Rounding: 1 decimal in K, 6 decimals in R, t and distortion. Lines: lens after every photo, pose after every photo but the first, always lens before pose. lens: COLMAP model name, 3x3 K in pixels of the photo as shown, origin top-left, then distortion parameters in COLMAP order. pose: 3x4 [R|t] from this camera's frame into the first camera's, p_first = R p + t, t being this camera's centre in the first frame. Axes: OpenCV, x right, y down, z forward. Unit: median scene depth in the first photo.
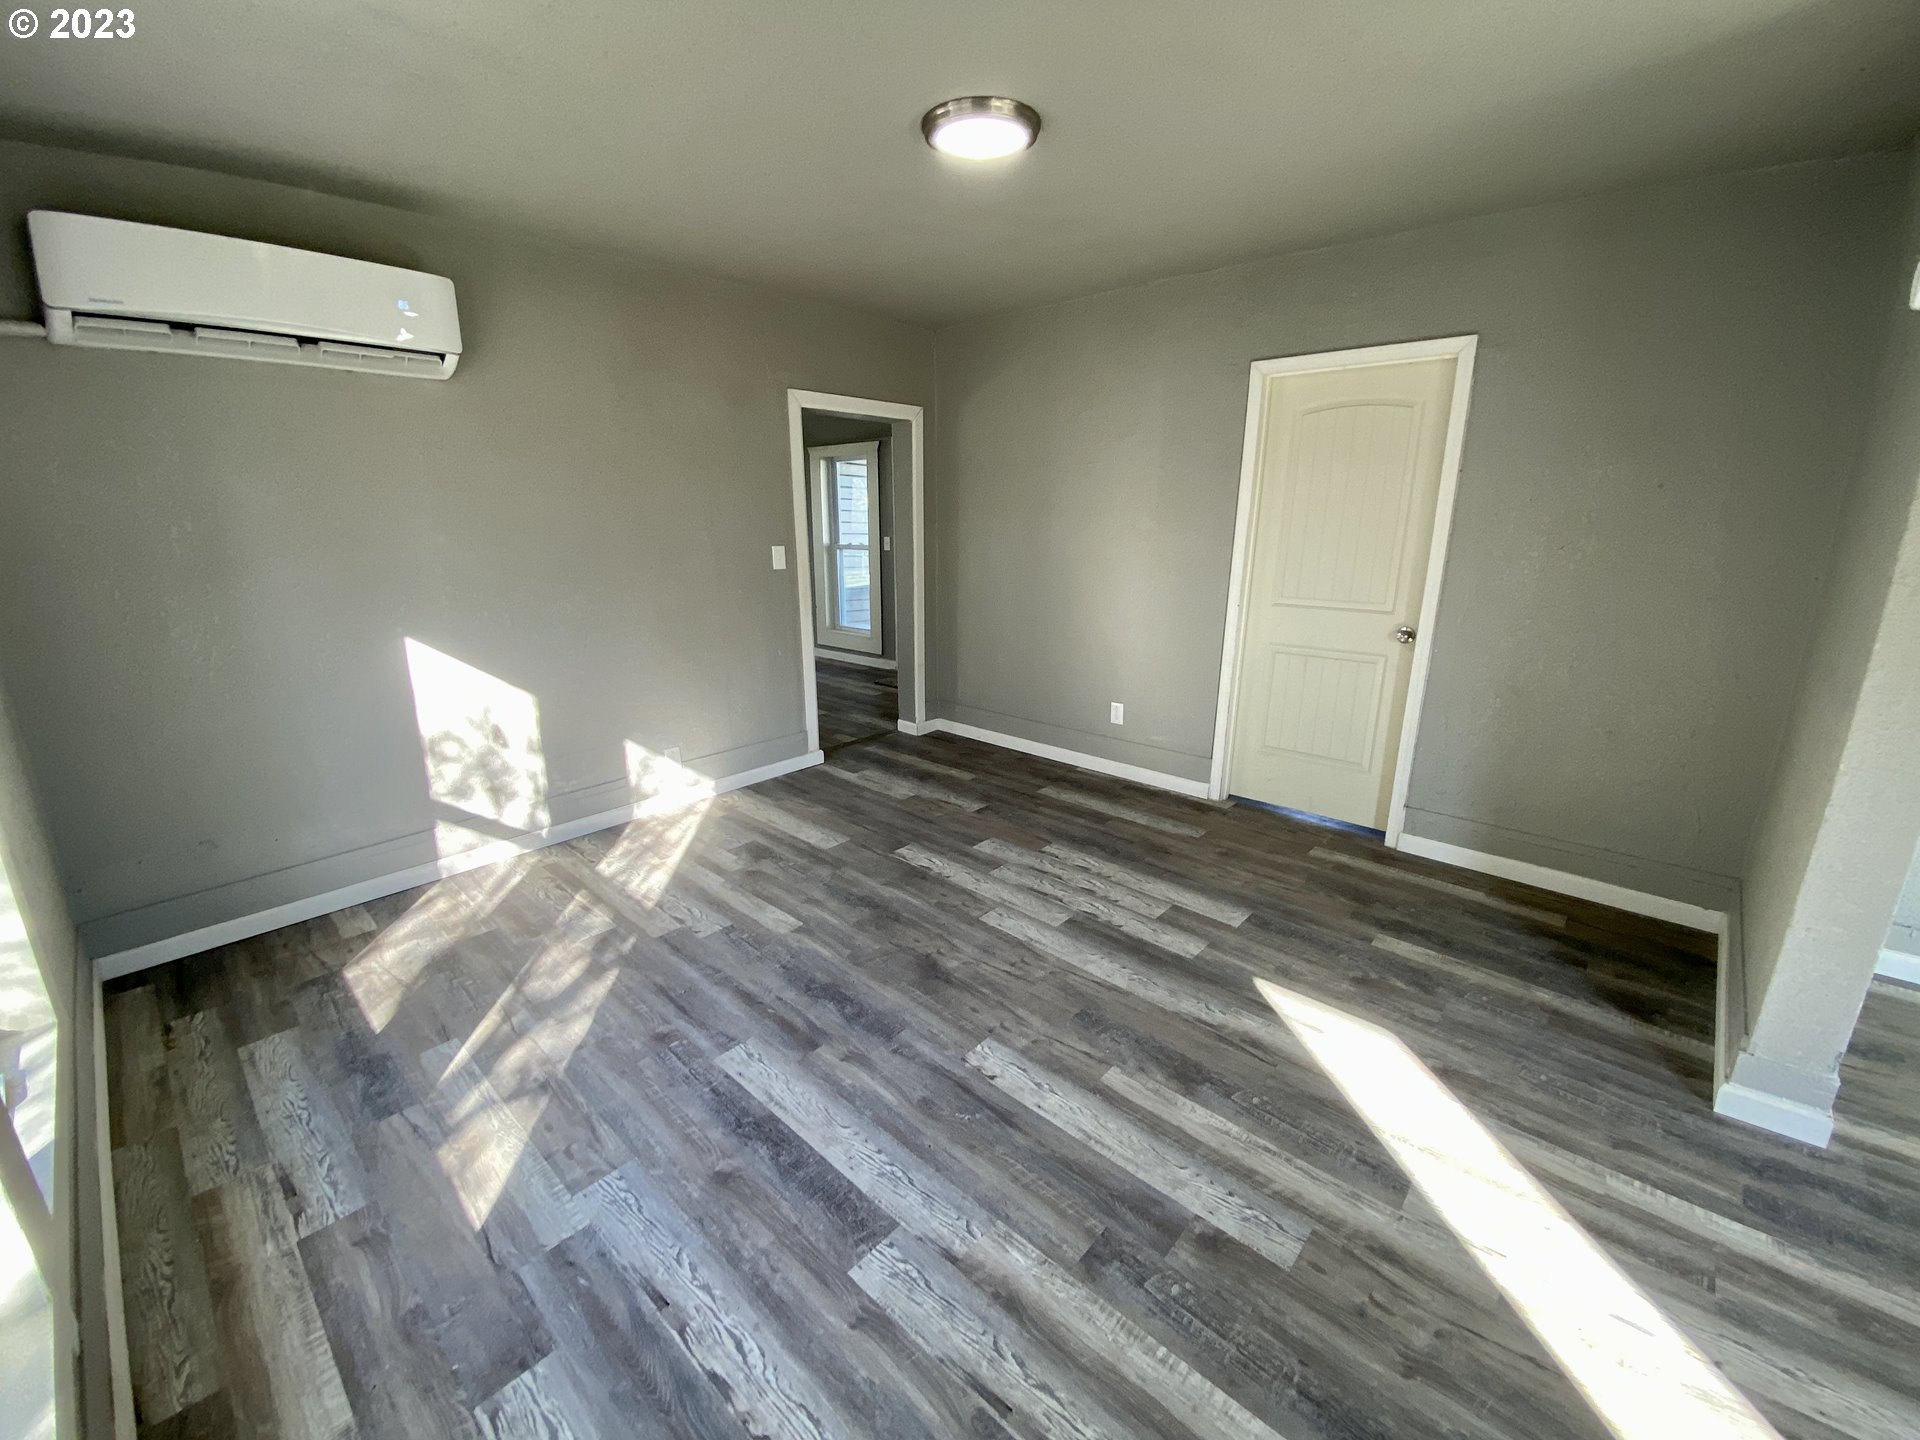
lens RADIAL K [[784.7, 0, 945.0], [0, 784.7, 709.9], [0, 0, 1]] dist [0.009711, -0.008973]
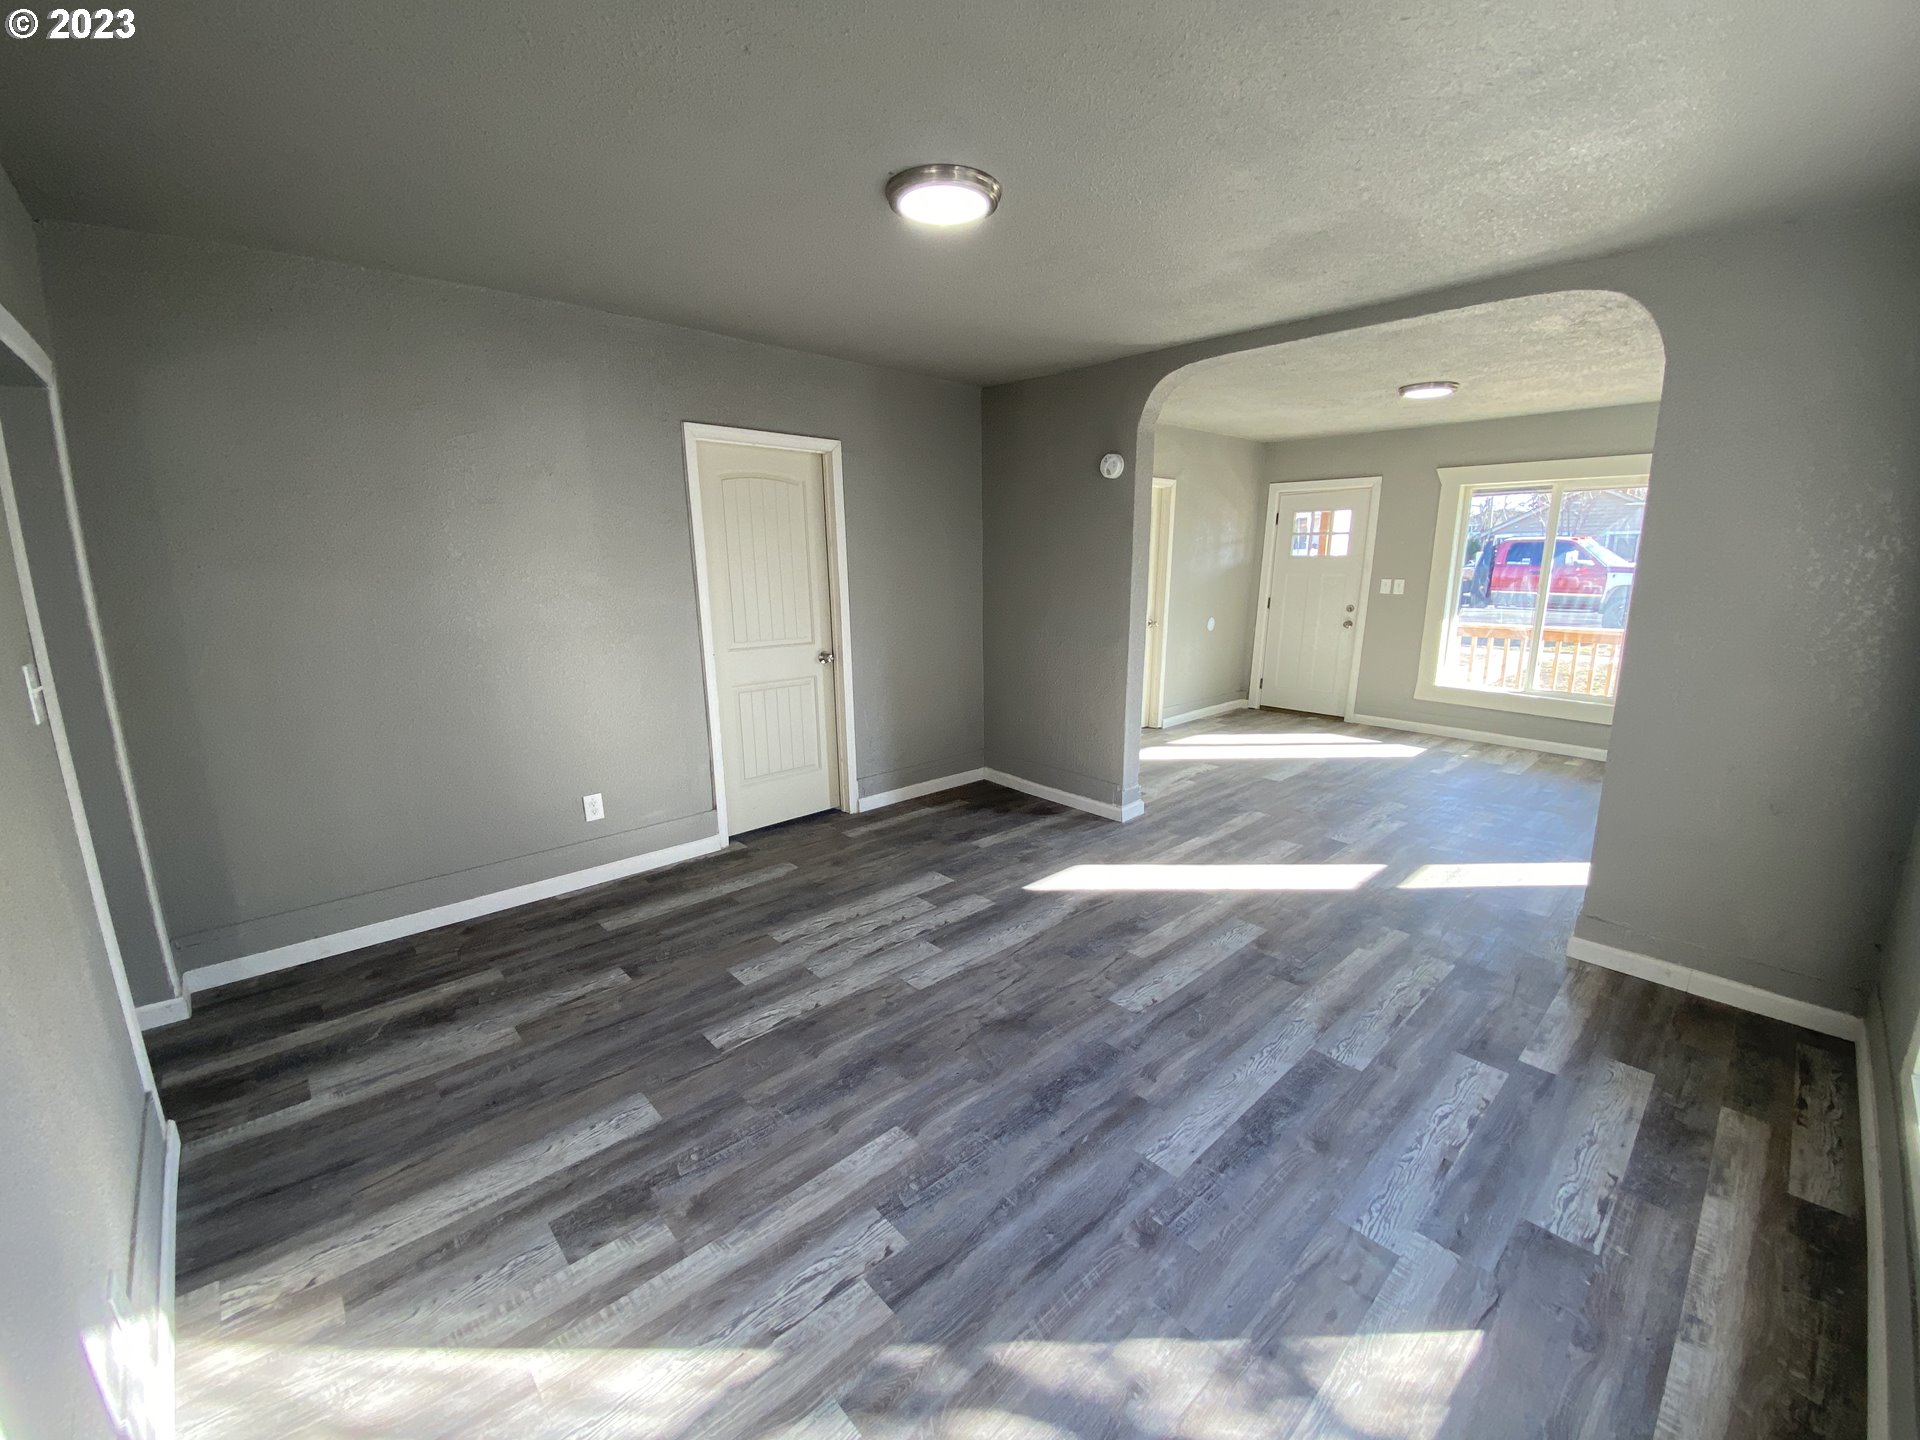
lens RADIAL K [[784.7, 0, 956.6], [0, 784.7, 706.6], [0, 0, 1]] dist [0.009711, -0.008973]
pose [[0.074979, -0.193017, 0.978326, -0.920057], [0.259466, 0.951071, 0.167755, -0.233386], [-0.962837, 0.241264, 0.121392, 0.855787]]
